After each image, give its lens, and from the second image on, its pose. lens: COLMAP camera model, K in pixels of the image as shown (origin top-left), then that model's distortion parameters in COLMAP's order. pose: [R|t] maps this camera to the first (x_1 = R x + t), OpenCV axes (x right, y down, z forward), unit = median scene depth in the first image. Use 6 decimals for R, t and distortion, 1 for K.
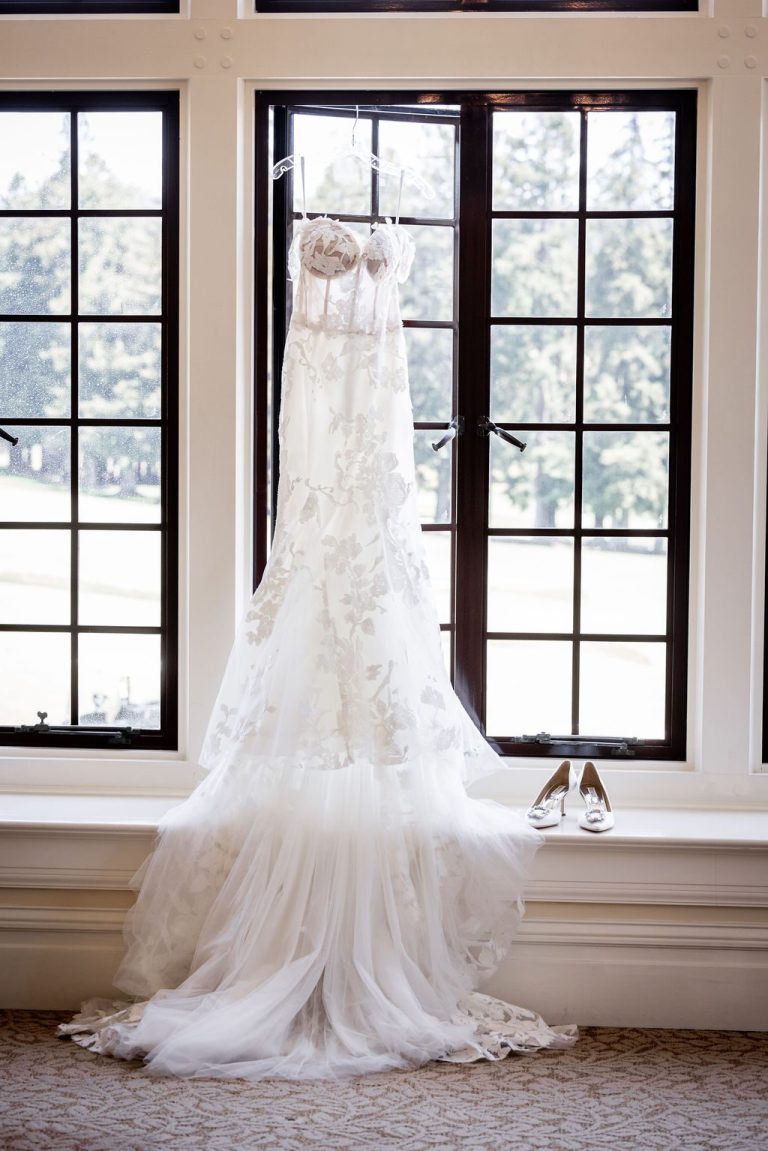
lens RADIAL K [[2306.9, 0, 384.0], [0, 2306.9, 575.5], [0, 0, 1]] dist [-0.037156, 0.058888]
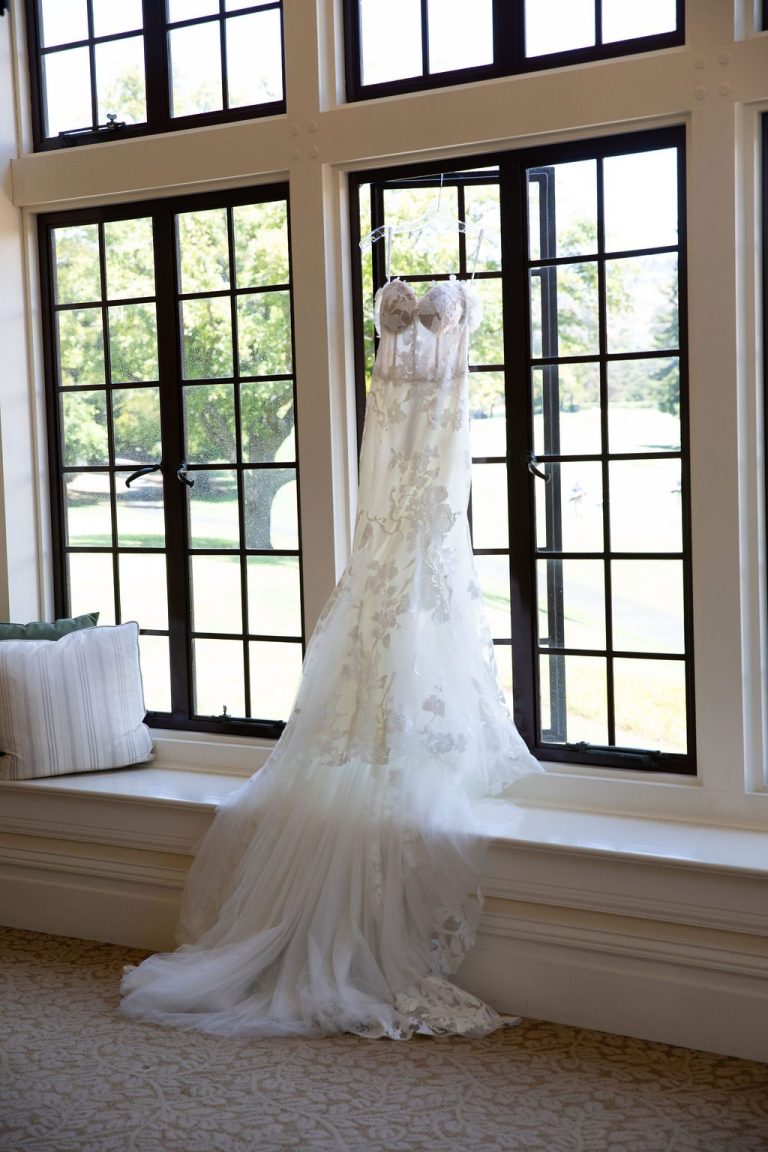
lens RADIAL K [[1937.4, 0, 384.0], [0, 1937.4, 576.0], [0, 0, 1]] dist [0.147304, 0.050534]
pose [[0.843885, 0.000396, -0.536525, 0.511666], [0.001669, 0.999993, 0.003363, -0.013274], [0.536522, -0.003733, 0.843878, 0.198138]]
